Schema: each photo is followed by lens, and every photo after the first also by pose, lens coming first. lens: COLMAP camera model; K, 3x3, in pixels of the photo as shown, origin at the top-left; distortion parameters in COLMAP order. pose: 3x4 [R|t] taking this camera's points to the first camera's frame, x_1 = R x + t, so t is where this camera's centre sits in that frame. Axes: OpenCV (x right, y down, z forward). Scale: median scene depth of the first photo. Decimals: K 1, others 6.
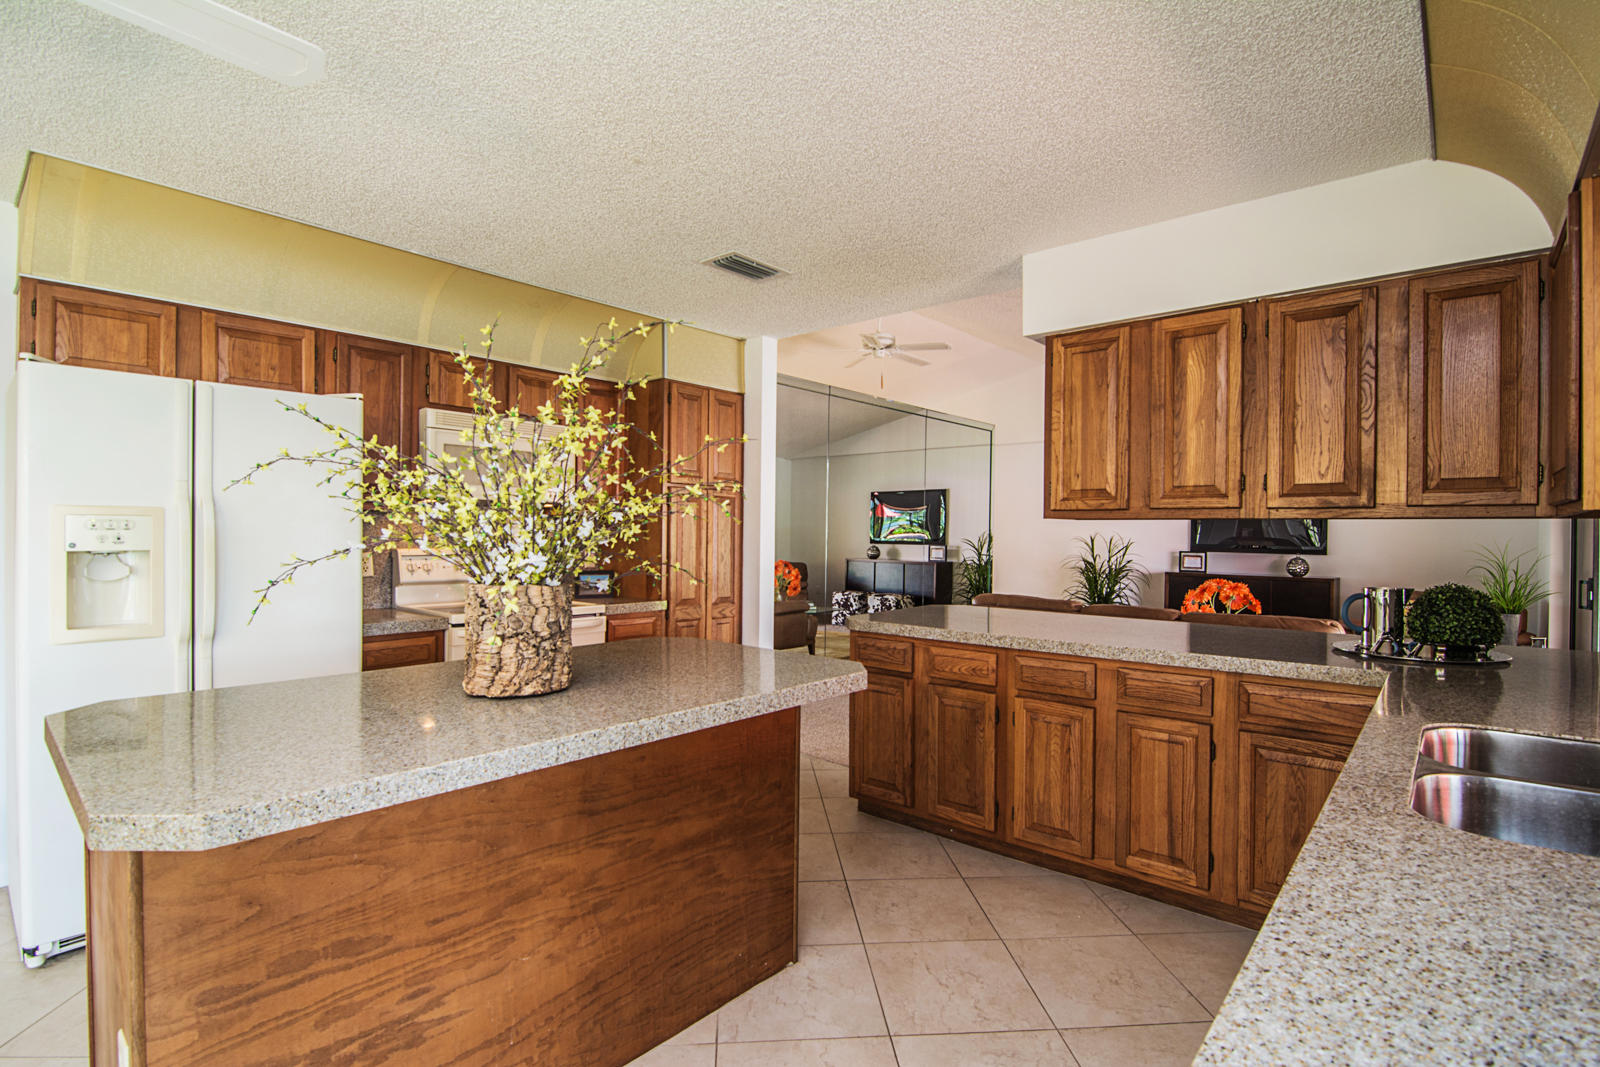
lens RADIAL K [[780.8, 0, 803.2], [0, 780.8, 532.8], [0, 0, 1]] dist [-0.019162, -0.003277]
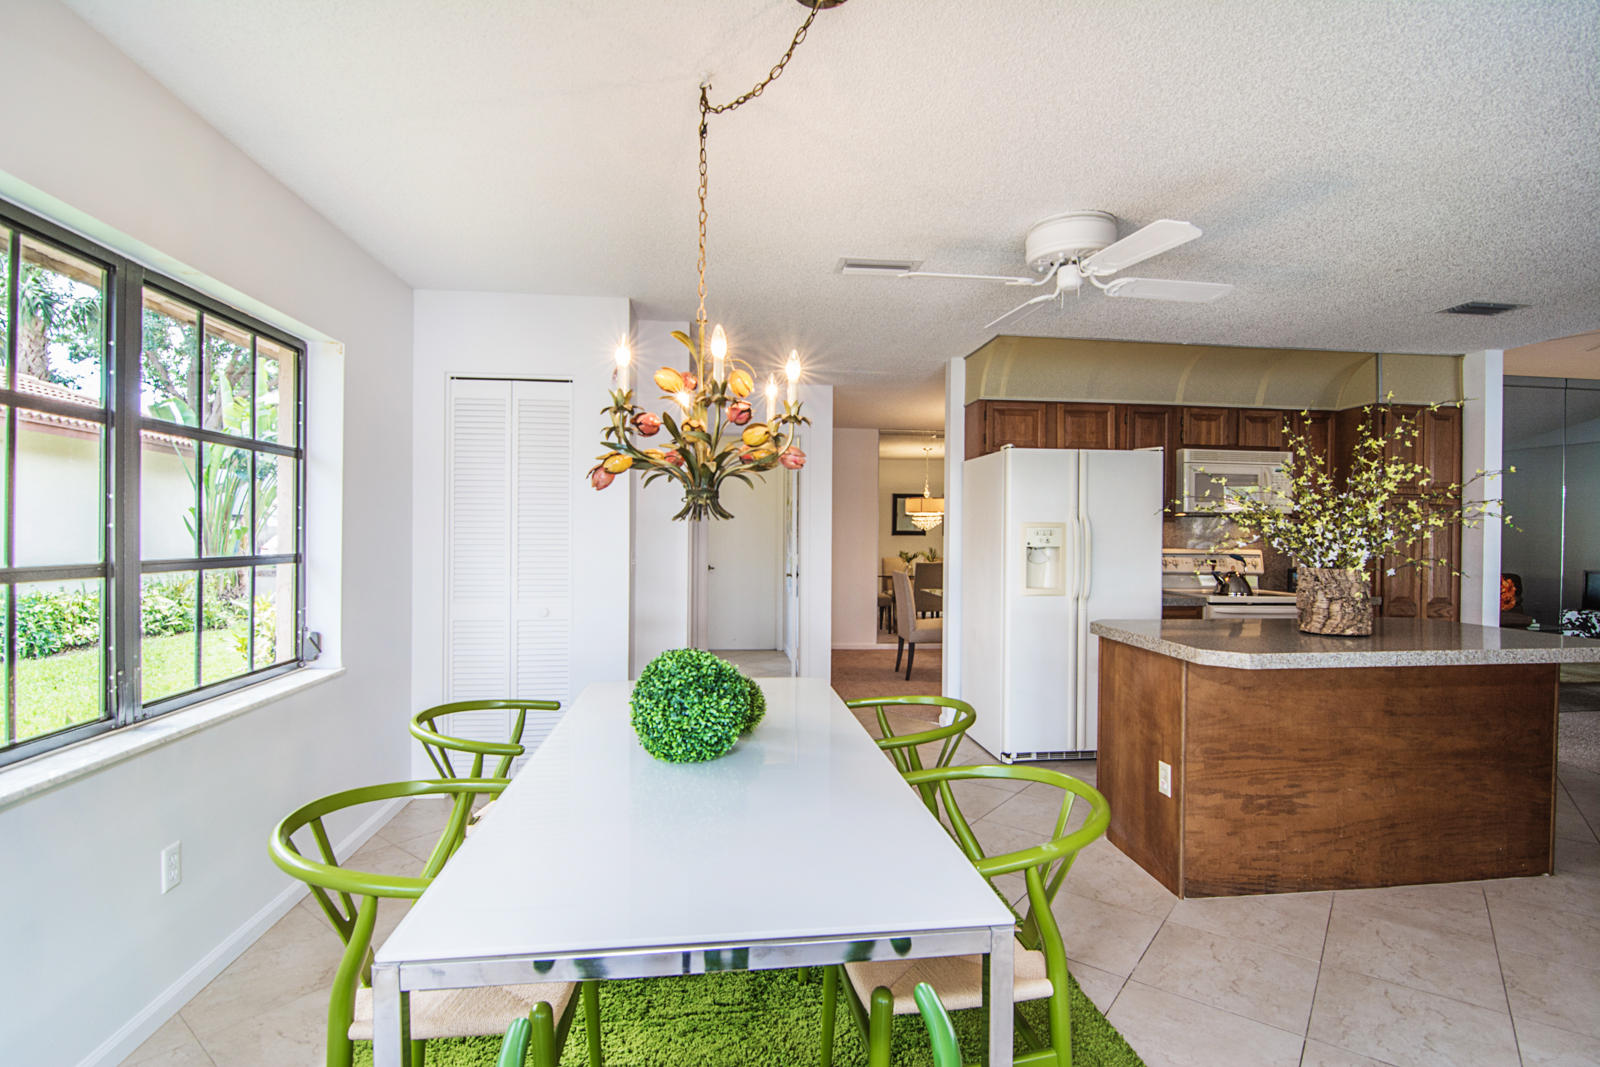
lens RADIAL K [[780.8, 0, 788.7], [0, 780.8, 534.1], [0, 0, 1]] dist [-0.019162, -0.003277]
pose [[0.735841, -0.000281, -0.677154, -0.100274], [-0.003470, 0.999985, -0.004186, 0.003529], [0.677145, 0.005430, 0.735829, -0.875547]]
